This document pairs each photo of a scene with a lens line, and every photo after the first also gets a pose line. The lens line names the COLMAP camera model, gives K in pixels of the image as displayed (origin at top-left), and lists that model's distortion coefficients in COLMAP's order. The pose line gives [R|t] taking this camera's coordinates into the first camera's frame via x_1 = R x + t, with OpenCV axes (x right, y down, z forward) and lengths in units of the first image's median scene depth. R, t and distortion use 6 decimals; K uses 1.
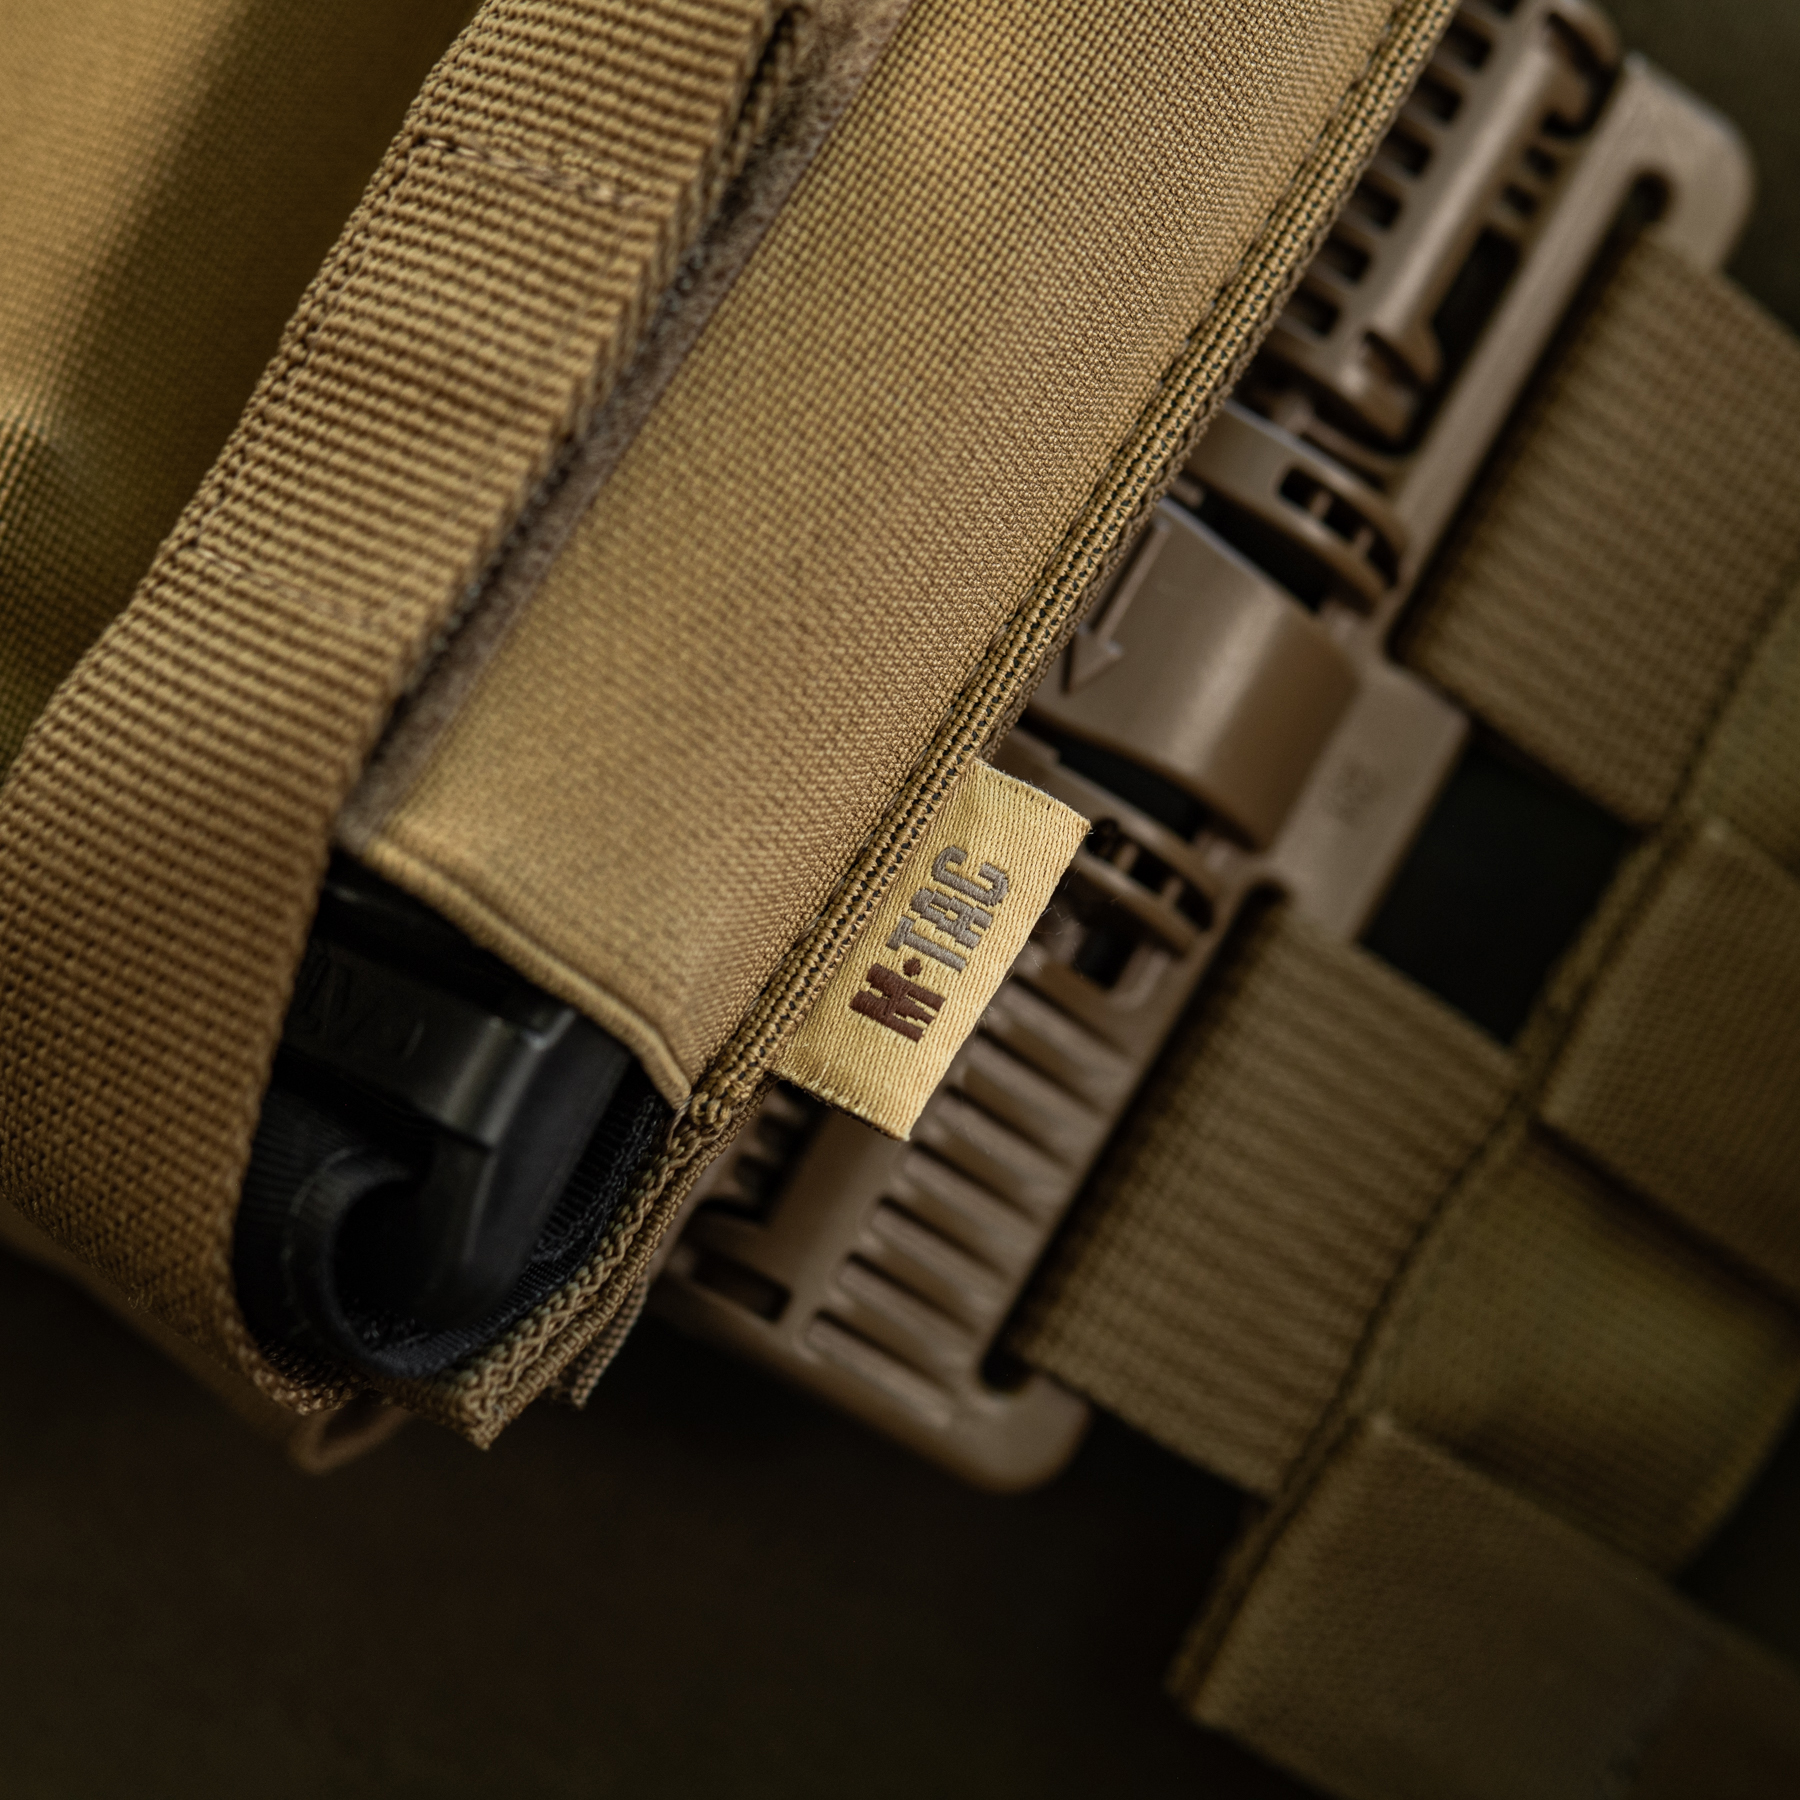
lens RADIAL K [[5286.9, 0, 1129.6], [0, 5286.9, 950.9], [0, 0, 1]] dist [0.007484, -0.451811]
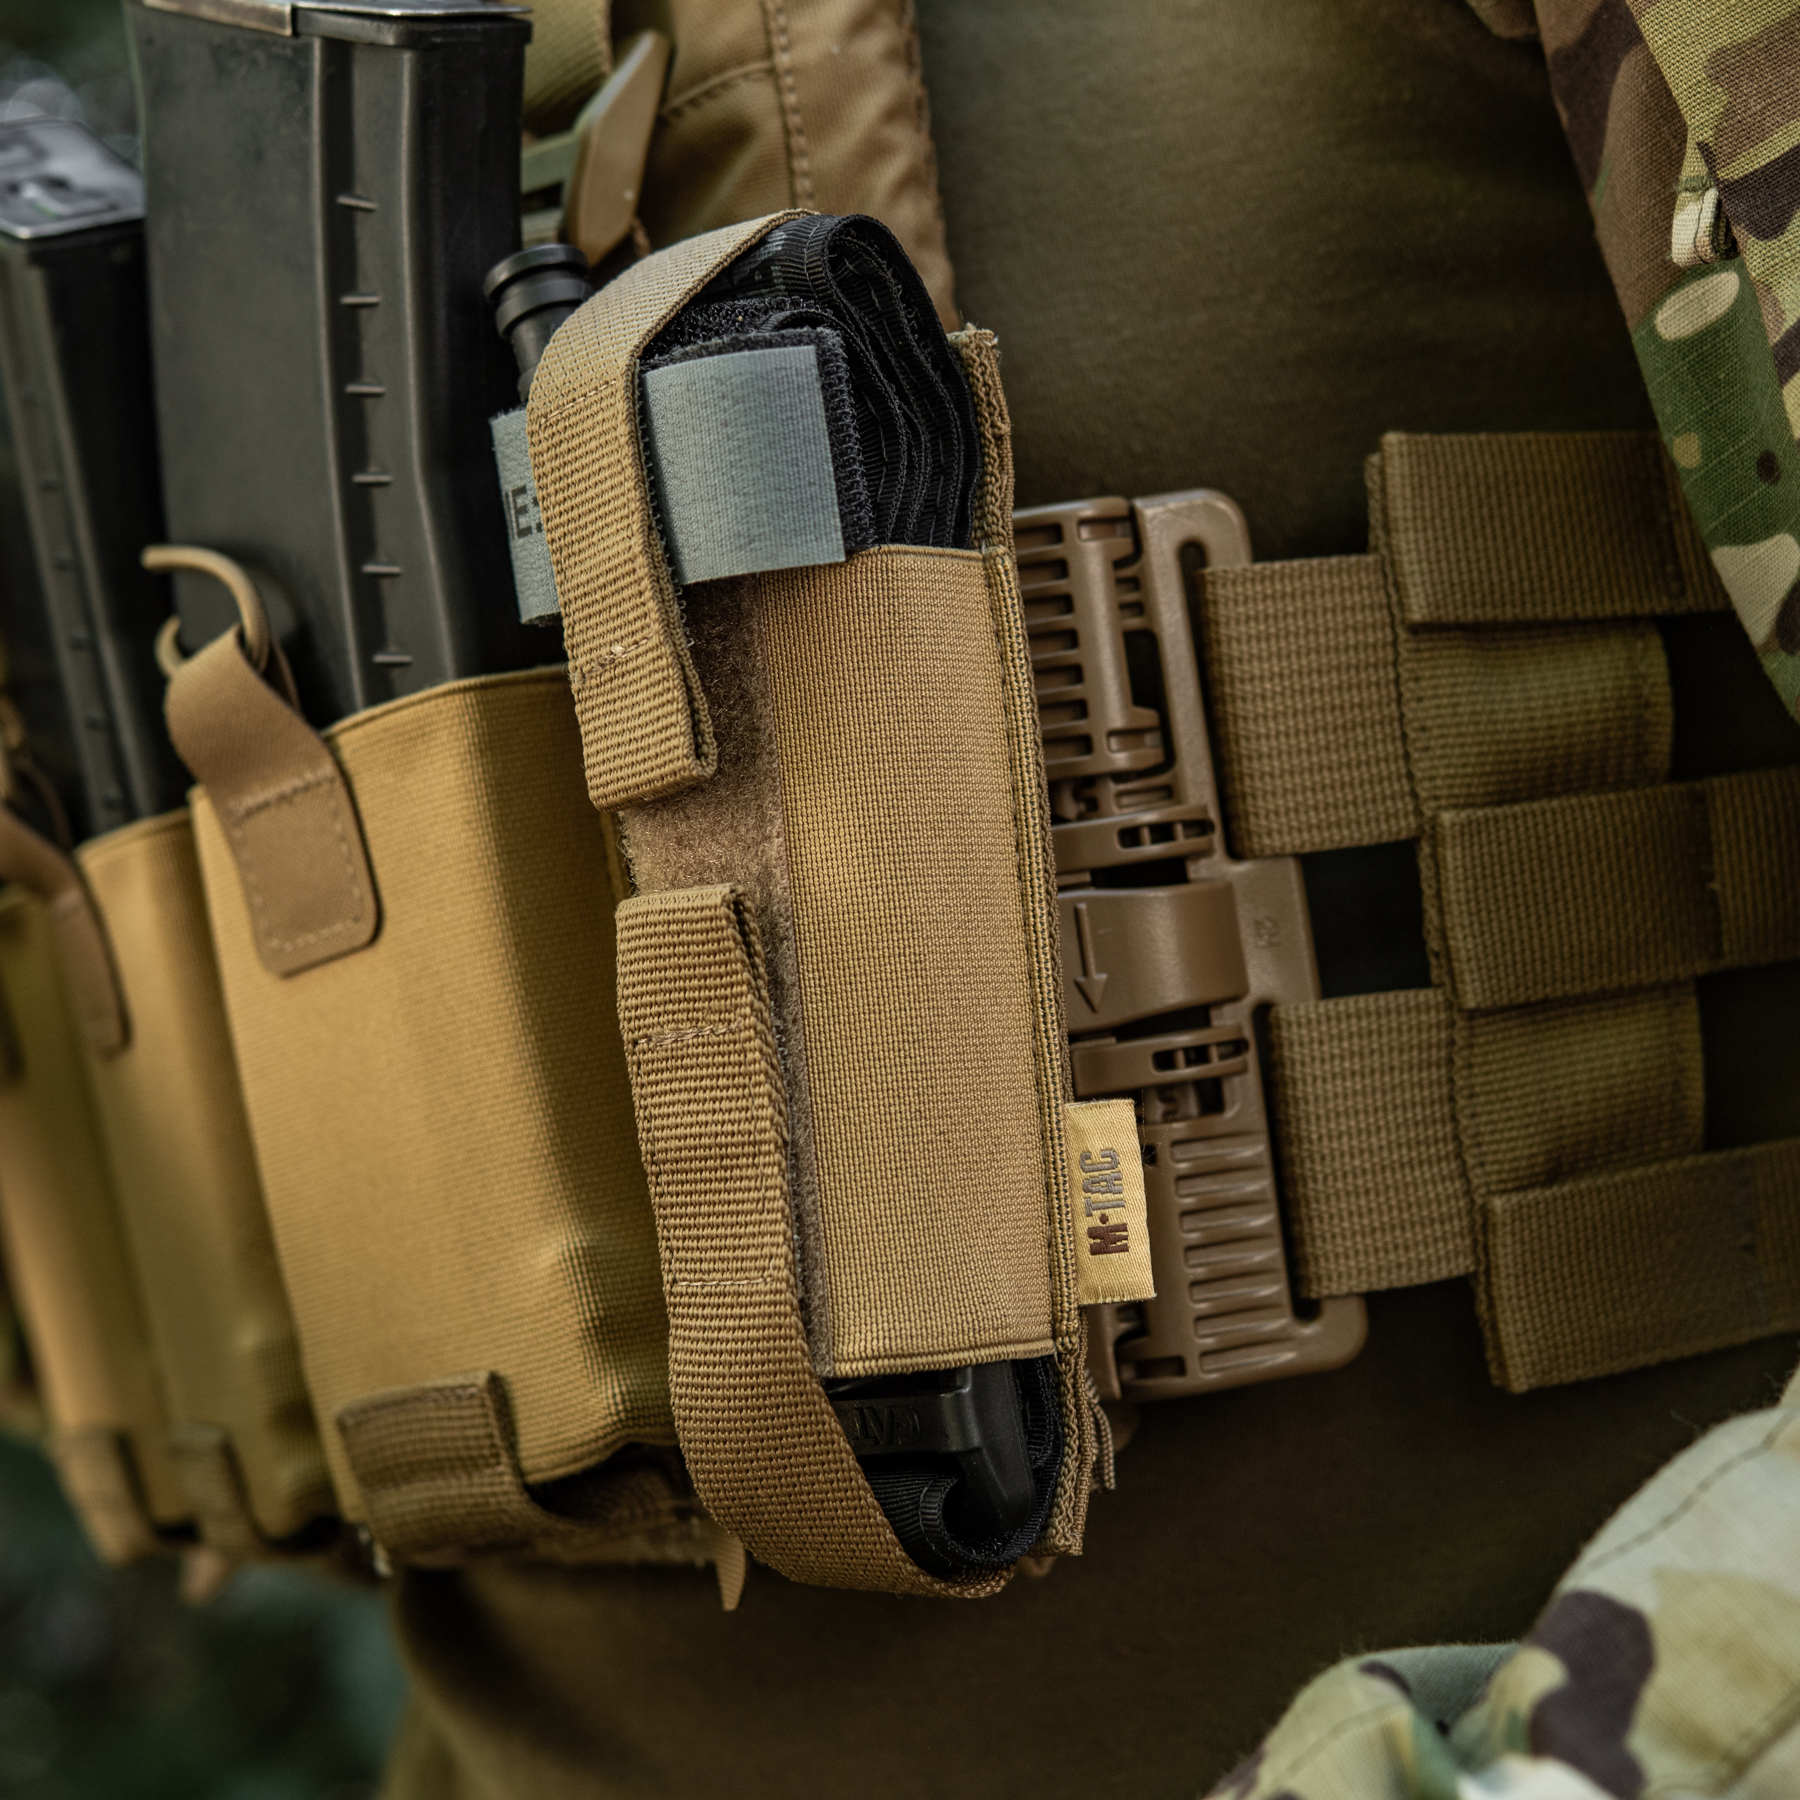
lens RADIAL K [[4872.0, 0, 901.8], [0, 4872.0, 962.9], [0, 0, 1]] dist [-0.035125, 0.963871]
pose [[0.769060, -0.600826, -0.218070, 0.341151], [0.619804, 0.784366, 0.024762, -0.158037], [0.156169, -0.154204, 0.975619, -0.704339]]
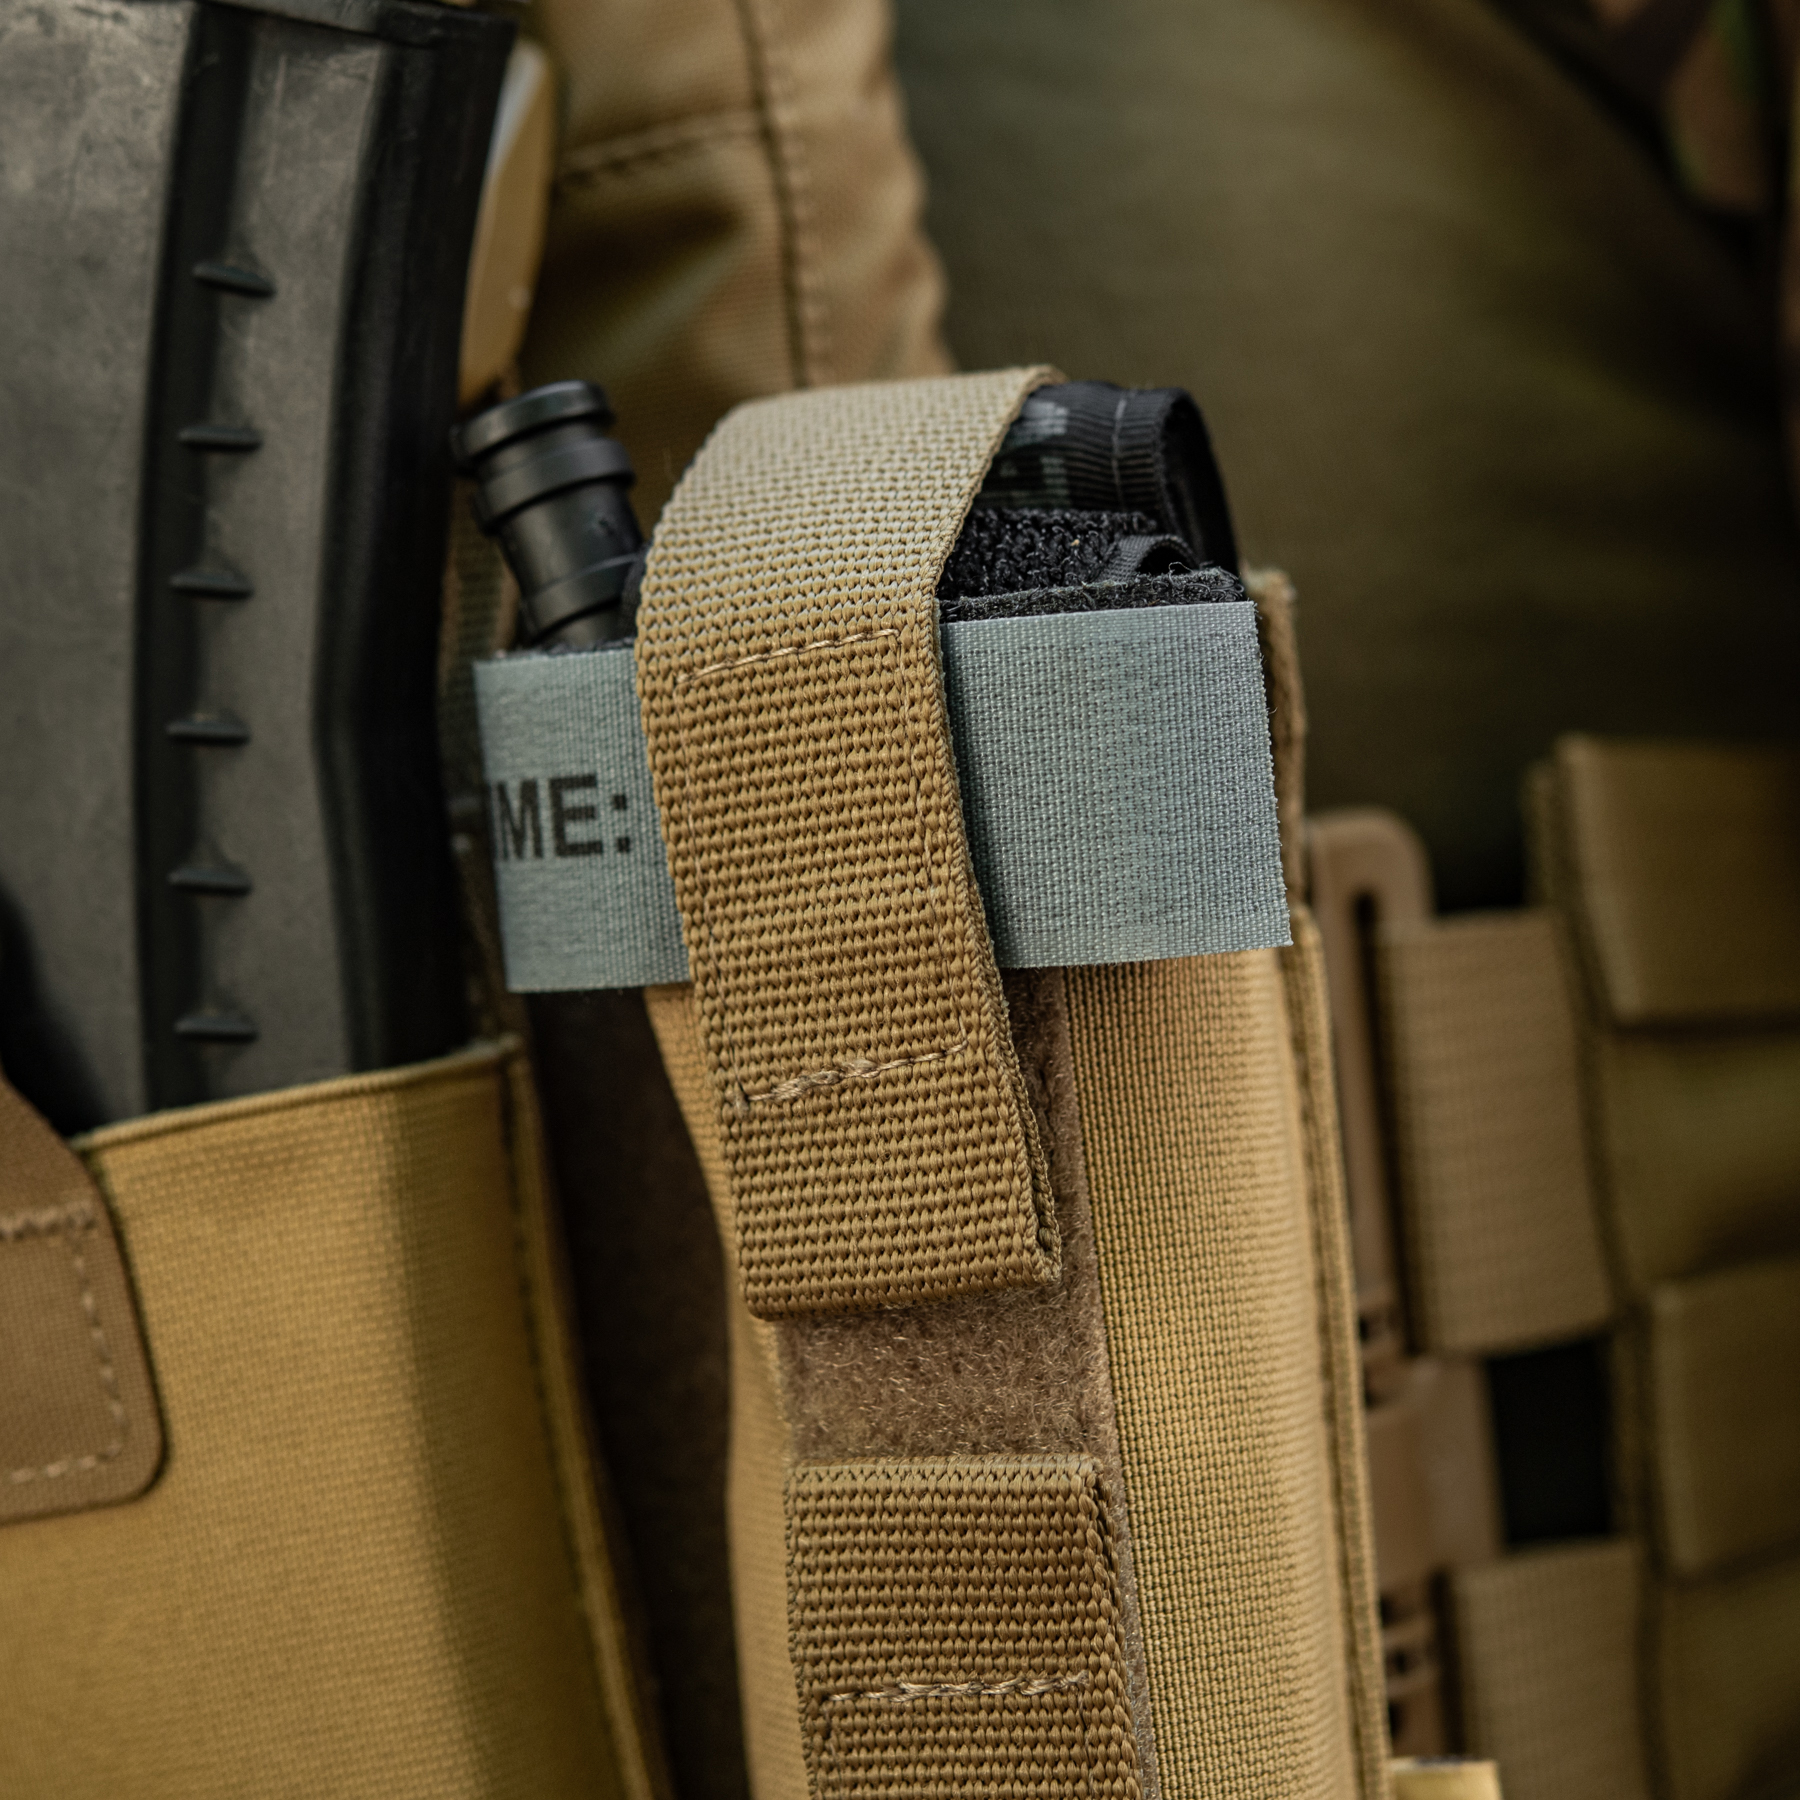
lens RADIAL K [[5286.9, 0, 1129.6], [0, 5286.9, 950.9], [0, 0, 1]] dist [0.007484, -0.451811]
pose [[0.788769, -0.578365, 0.208174, -0.227178], [0.512171, 0.805644, 0.297691, -0.598412], [-0.339888, -0.128188, 0.931689, -0.103979]]
